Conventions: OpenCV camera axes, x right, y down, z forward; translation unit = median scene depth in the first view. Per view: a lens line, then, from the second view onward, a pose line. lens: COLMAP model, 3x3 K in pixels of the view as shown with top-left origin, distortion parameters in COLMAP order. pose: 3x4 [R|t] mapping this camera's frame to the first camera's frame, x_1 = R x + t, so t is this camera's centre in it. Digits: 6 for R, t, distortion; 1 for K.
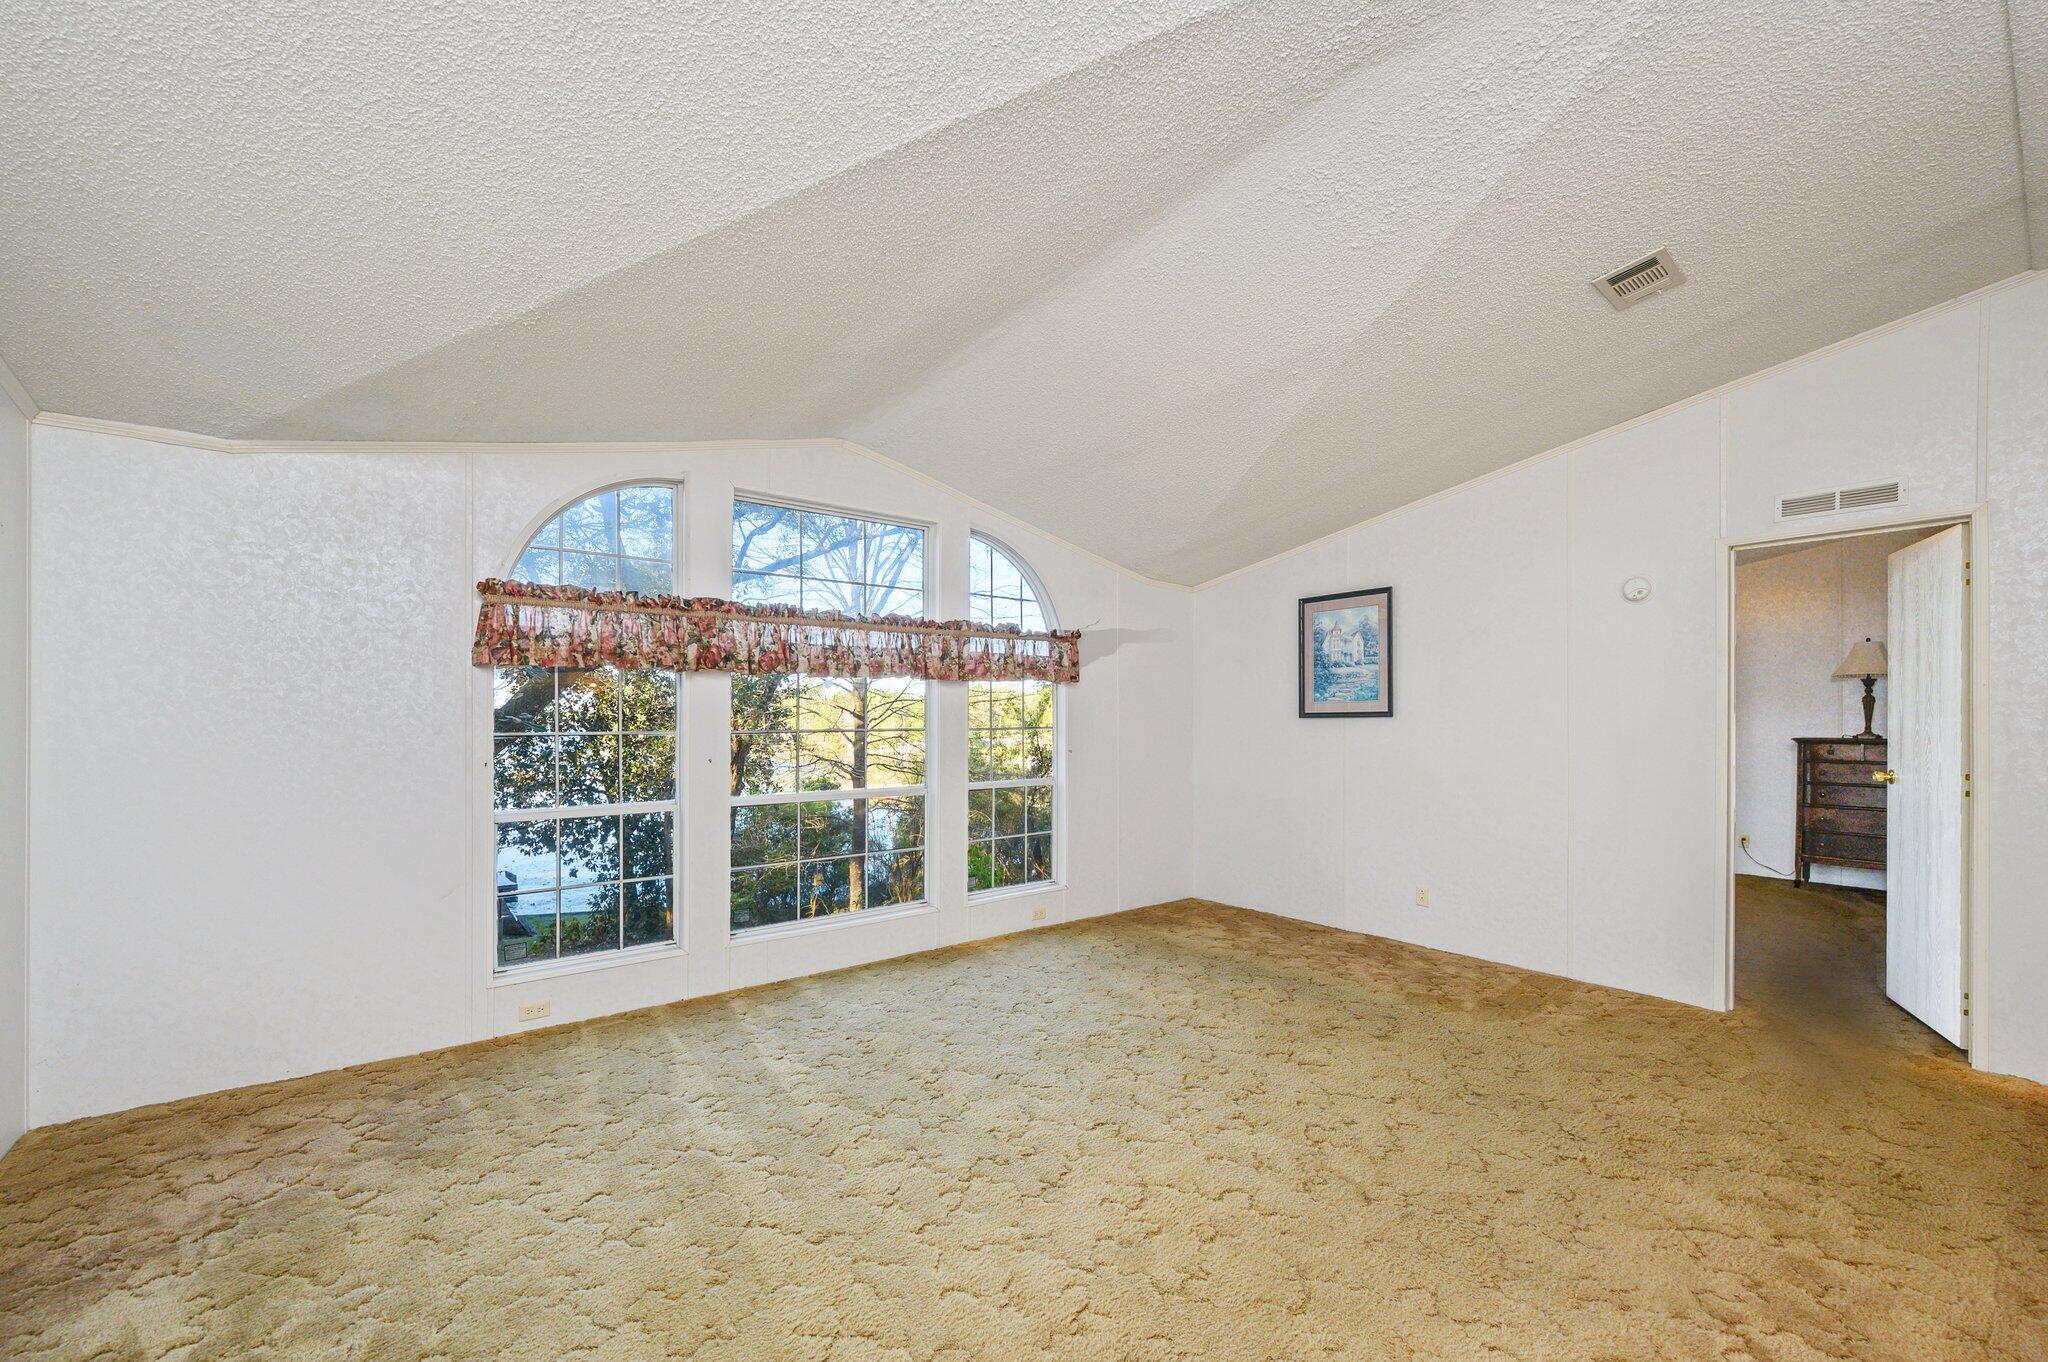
lens RADIAL K [[820.8, 0, 1024.4], [0, 820.8, 722.9], [0, 0, 1]] dist [-0.000353, 0.000095]
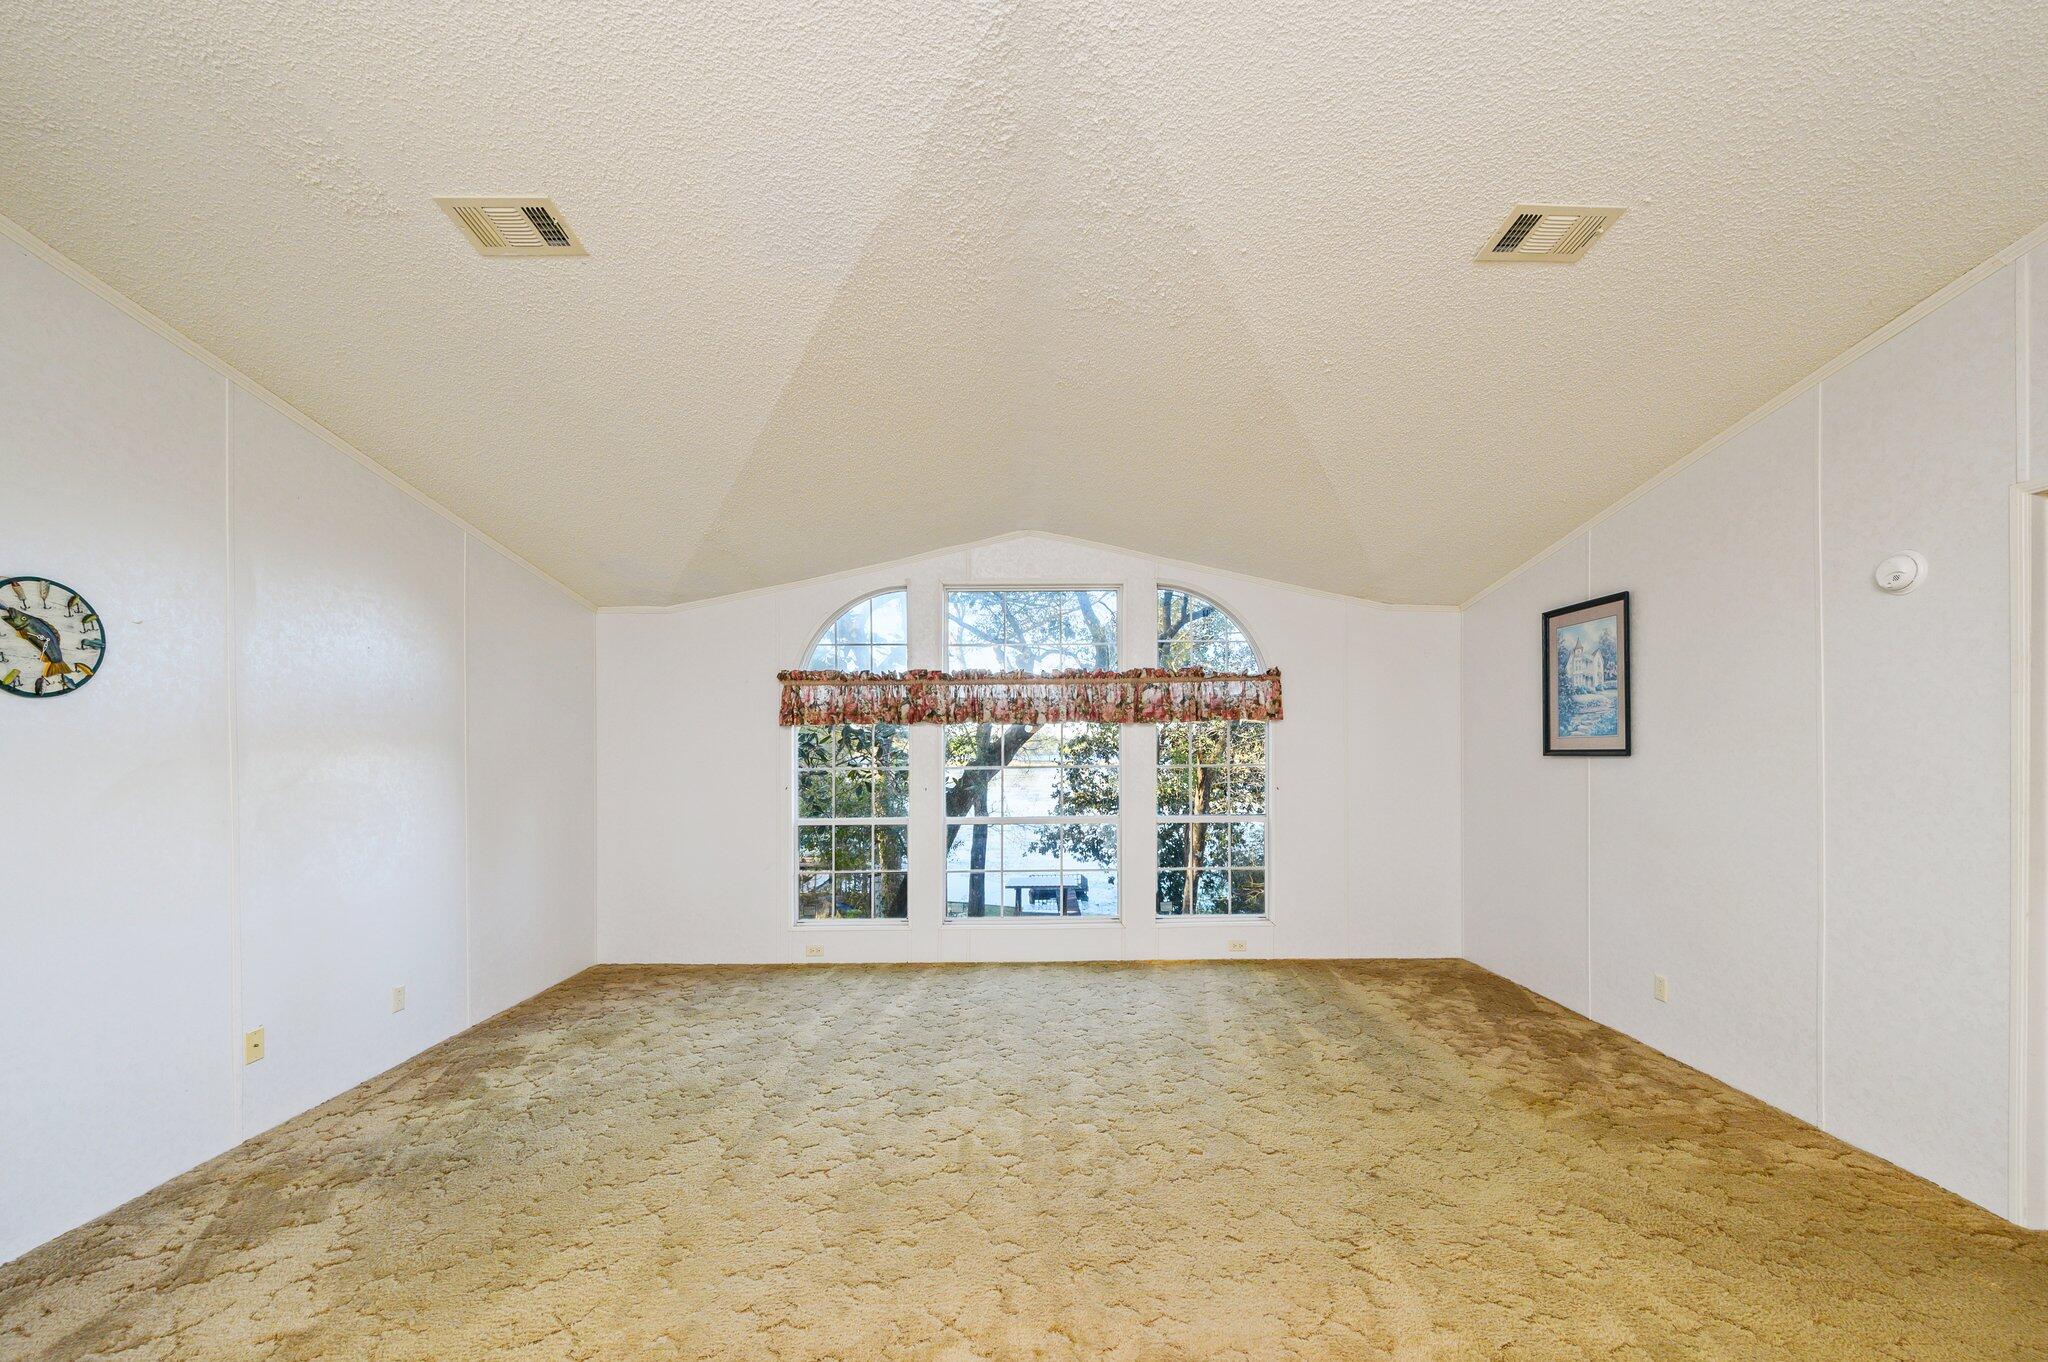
lens RADIAL K [[825.8, 0, 1024.0], [0, 825.8, 743.4], [0, 0, 1]] dist [-0.000110, -0.000226]
pose [[0.794288, -0.006849, -0.607503, 0.530712], [0.003414, 0.999971, -0.006810, -0.018179], [0.607532, 0.003335, 0.794288, 0.014832]]
